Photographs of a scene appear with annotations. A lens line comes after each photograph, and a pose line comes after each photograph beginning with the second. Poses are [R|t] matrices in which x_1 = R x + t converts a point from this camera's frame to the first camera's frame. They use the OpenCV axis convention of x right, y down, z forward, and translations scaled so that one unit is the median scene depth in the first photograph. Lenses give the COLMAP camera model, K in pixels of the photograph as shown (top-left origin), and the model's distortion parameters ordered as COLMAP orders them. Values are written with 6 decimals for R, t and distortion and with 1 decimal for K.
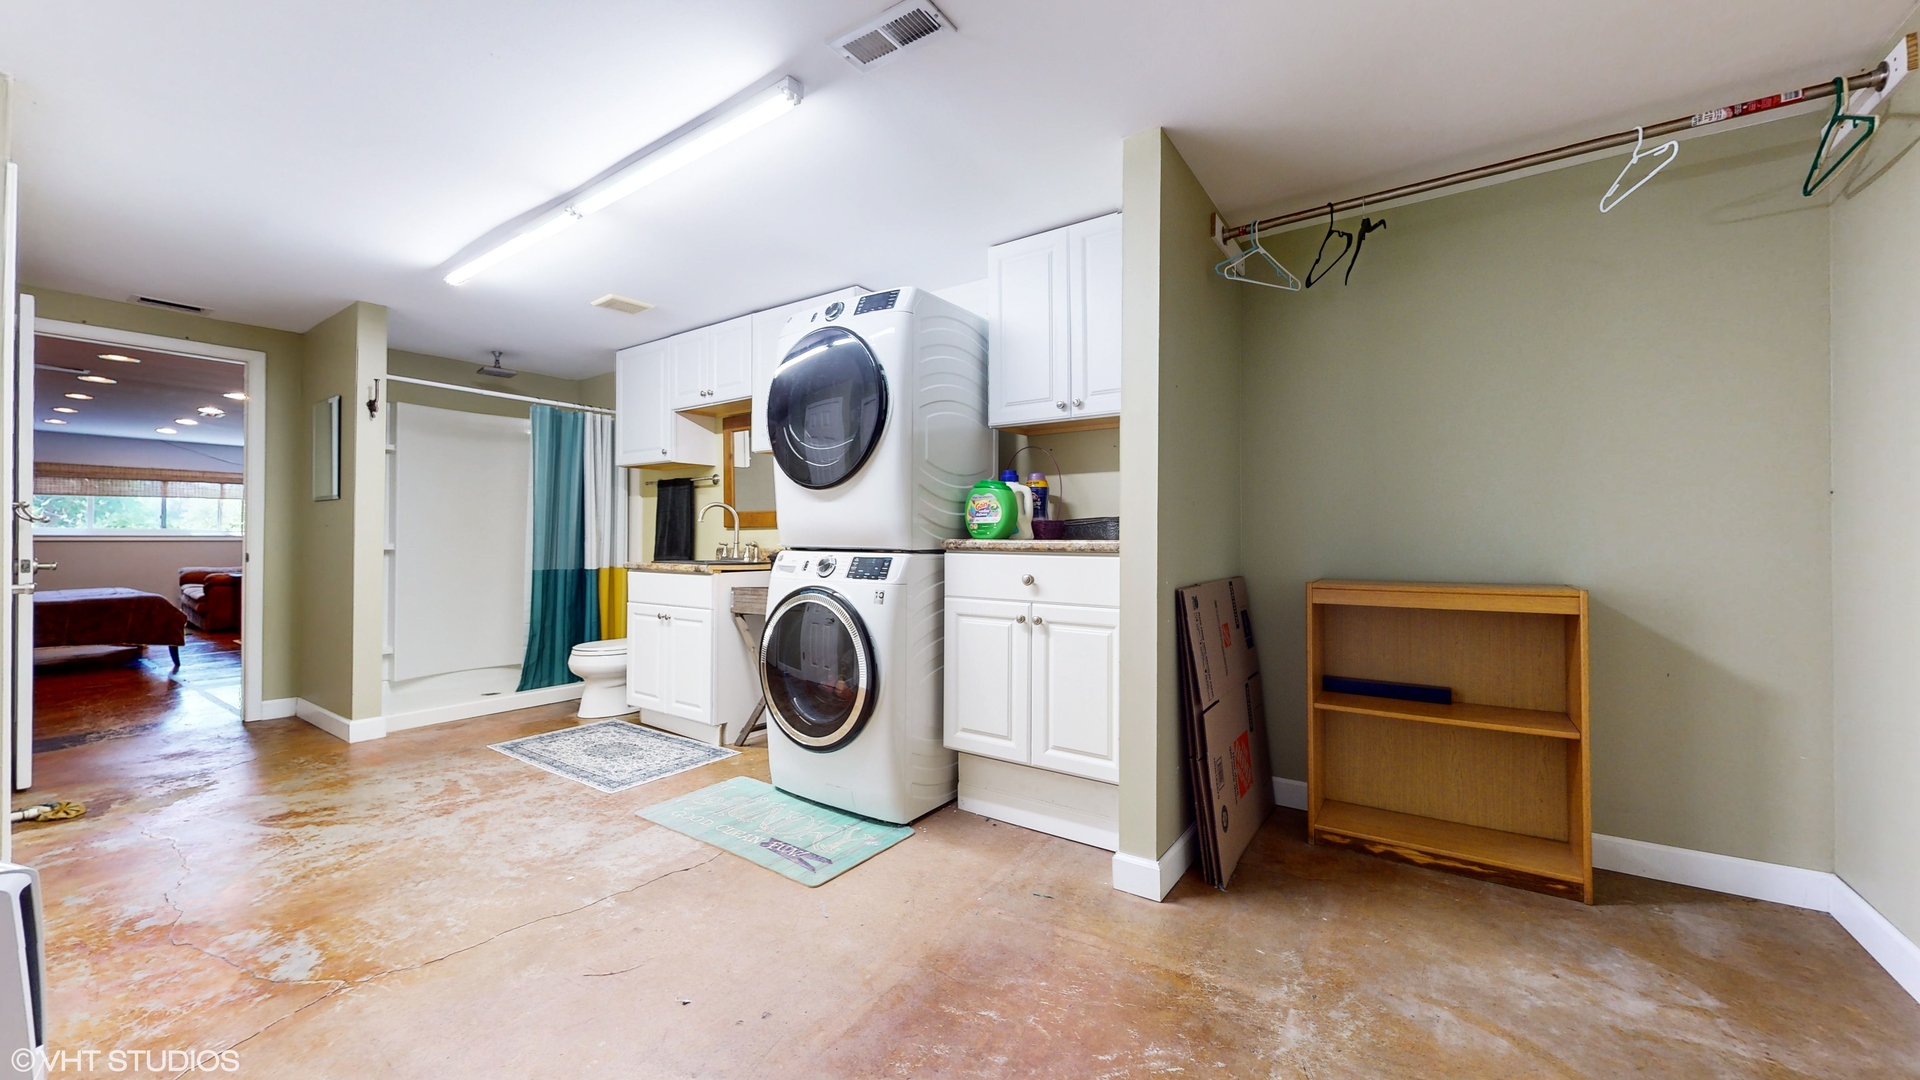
lens RADIAL K [[705.4, 0, 954.5], [0, 705.4, 535.2], [0, 0, 1]] dist [-0.001636, -0.000290]
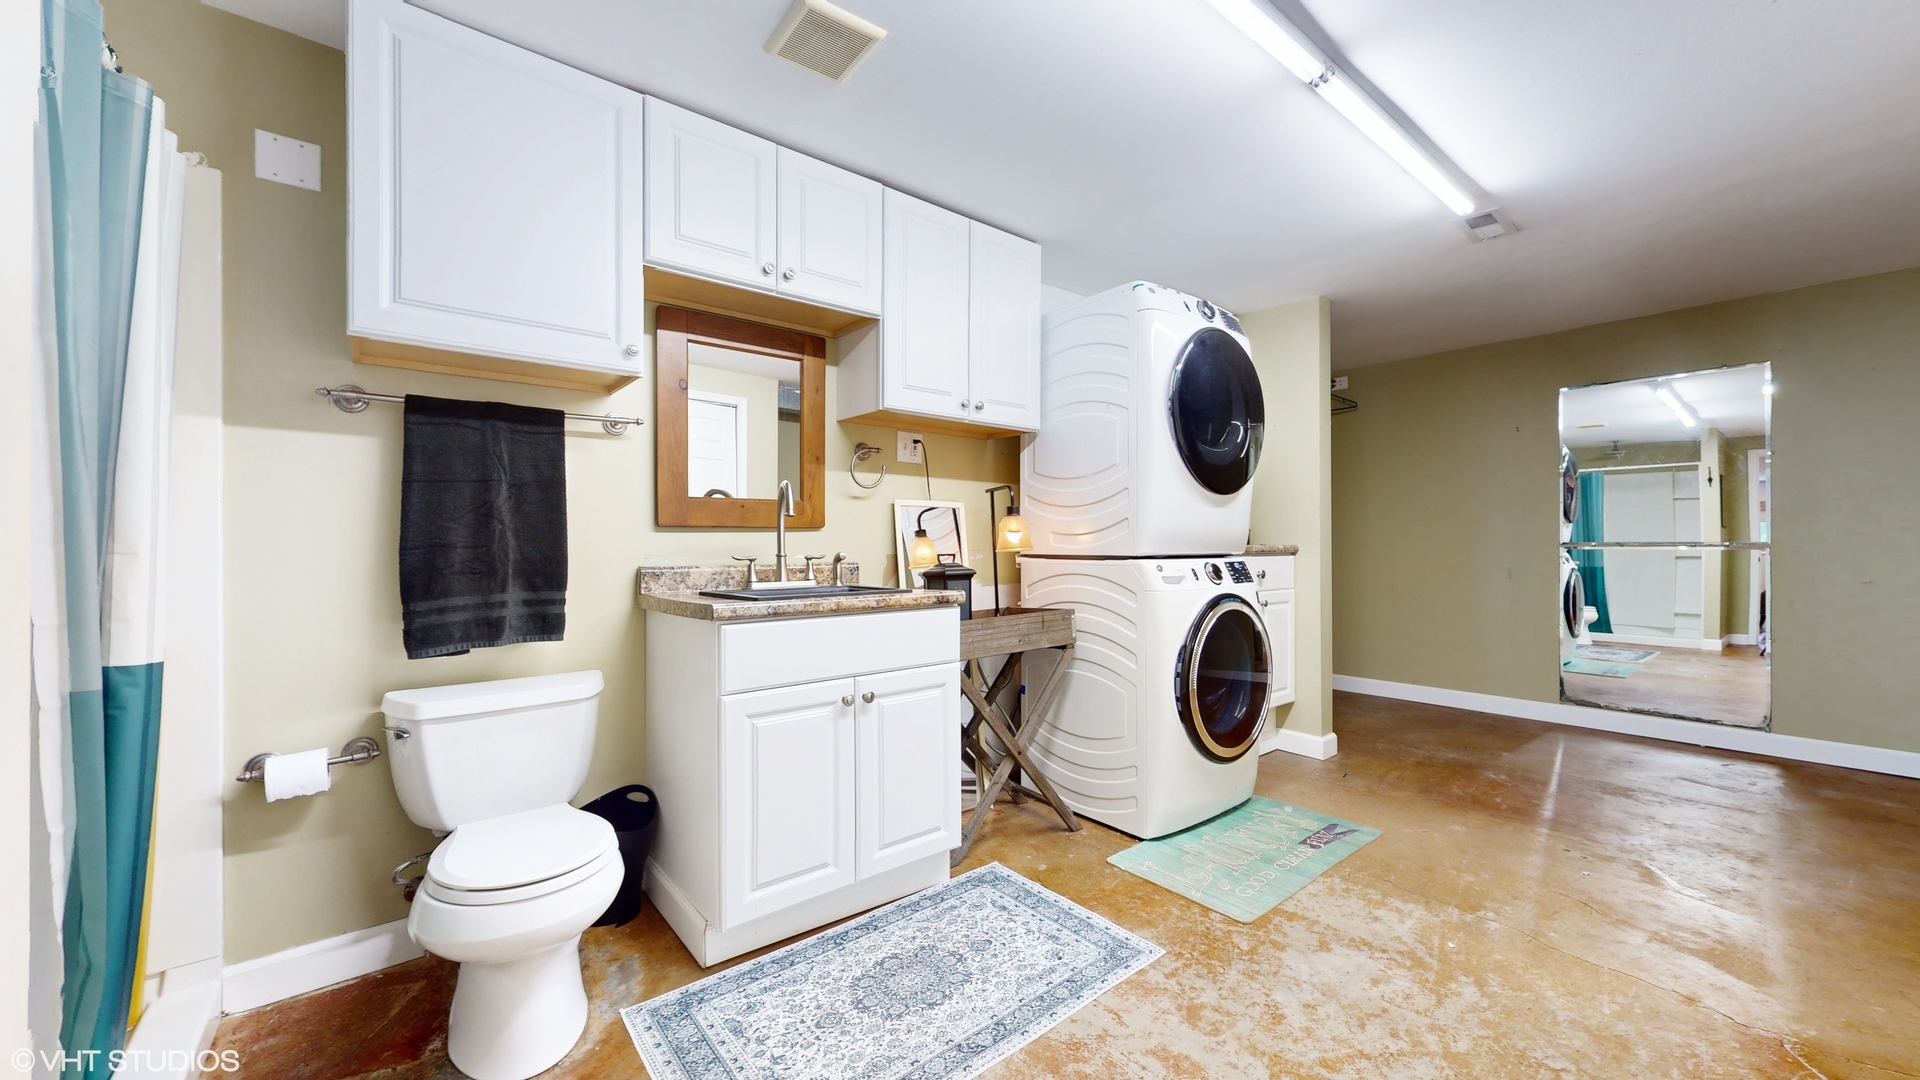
lens RADIAL K [[705.4, 0, 961.1], [0, 705.4, 545.0], [0, 0, 1]] dist [-0.001636, -0.000290]
pose [[0.271879, -0.007880, 0.962299, -1.167441], [0.001551, 0.999969, 0.007750, -0.003038], [-0.962330, -0.000614, 0.271883, 1.027966]]
